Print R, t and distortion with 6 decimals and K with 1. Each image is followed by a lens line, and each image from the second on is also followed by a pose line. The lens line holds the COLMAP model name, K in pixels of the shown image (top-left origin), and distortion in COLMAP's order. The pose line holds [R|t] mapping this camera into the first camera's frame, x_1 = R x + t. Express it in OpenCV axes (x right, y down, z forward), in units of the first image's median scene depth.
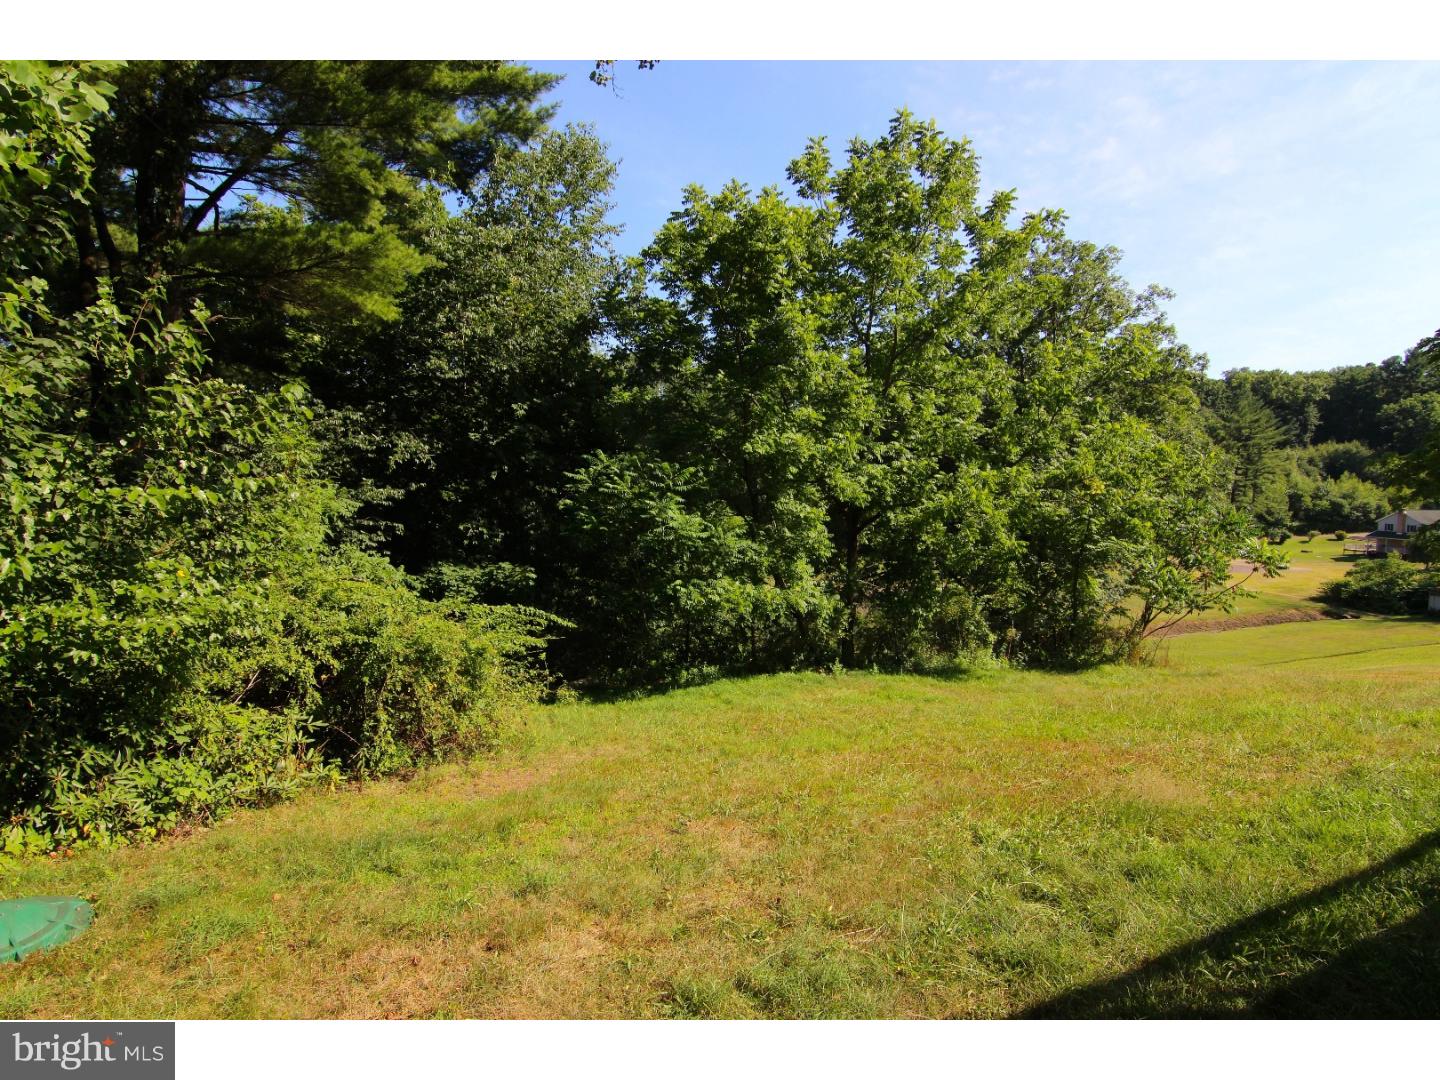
lens RADIAL K [[725.5, 0, 719.7], [0, 725.5, 542.5], [0, 0, 1]] dist [-0.007325, -0.003857]
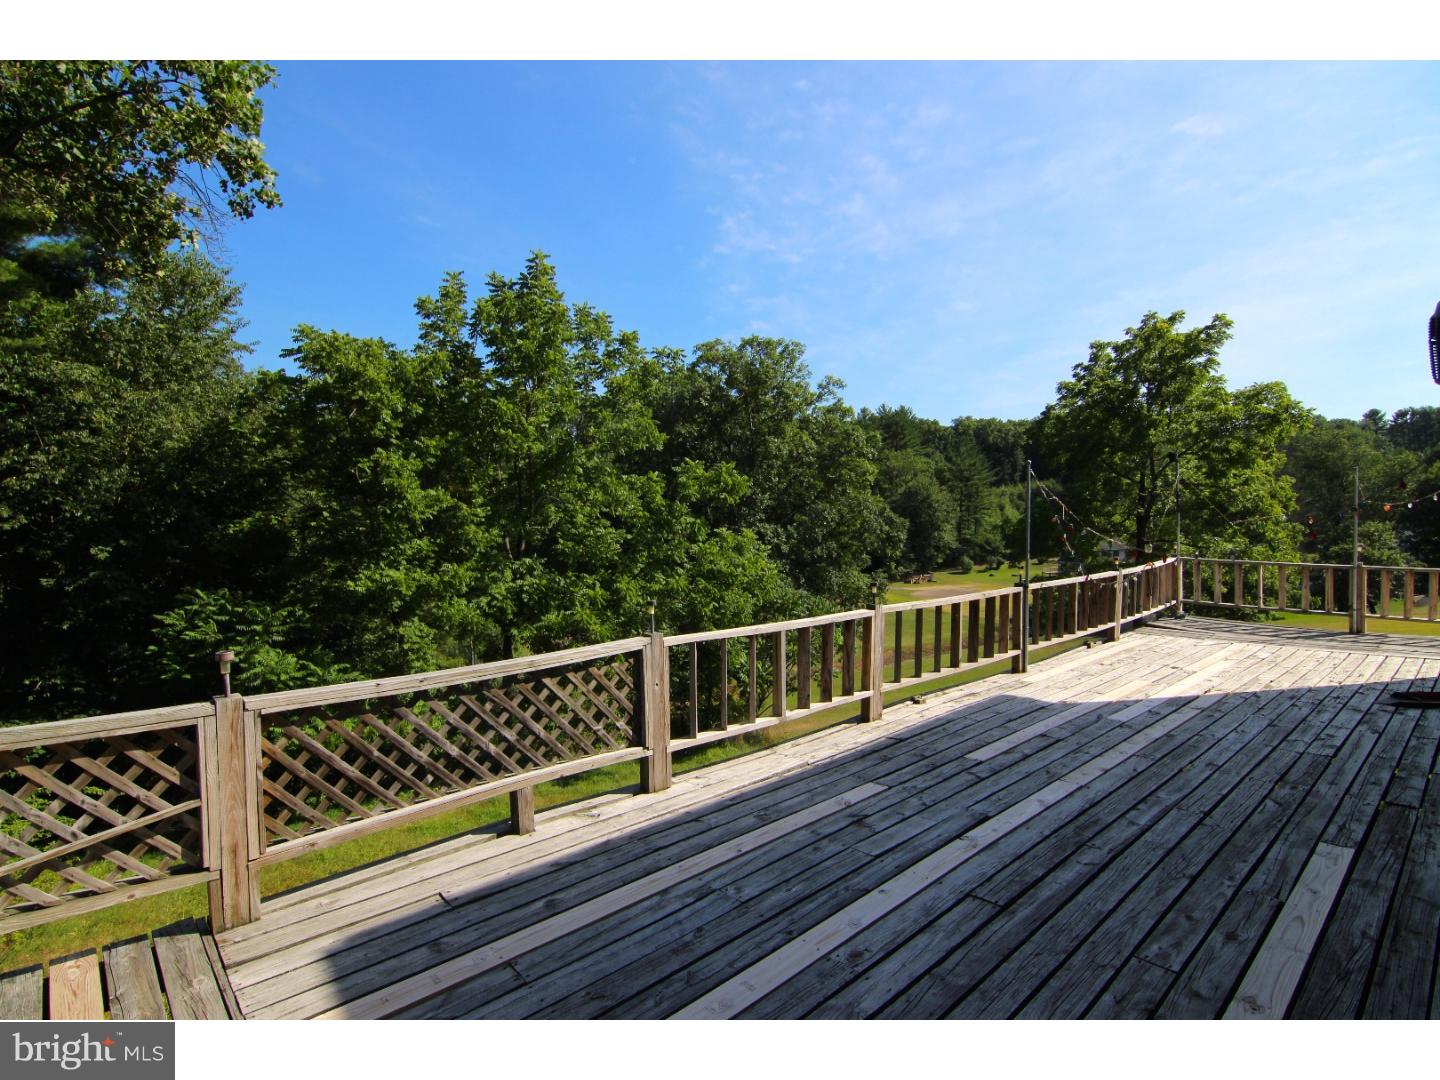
lens RADIAL K [[725.5, 0, 719.5], [0, 725.5, 543.0], [0, 0, 1]] dist [-0.007325, -0.003857]
pose [[0.966479, -0.029930, 0.254996, 0.125145], [0.039281, 0.998727, -0.031657, -0.059104], [-0.253723, 0.040613, 0.966424, -0.066288]]
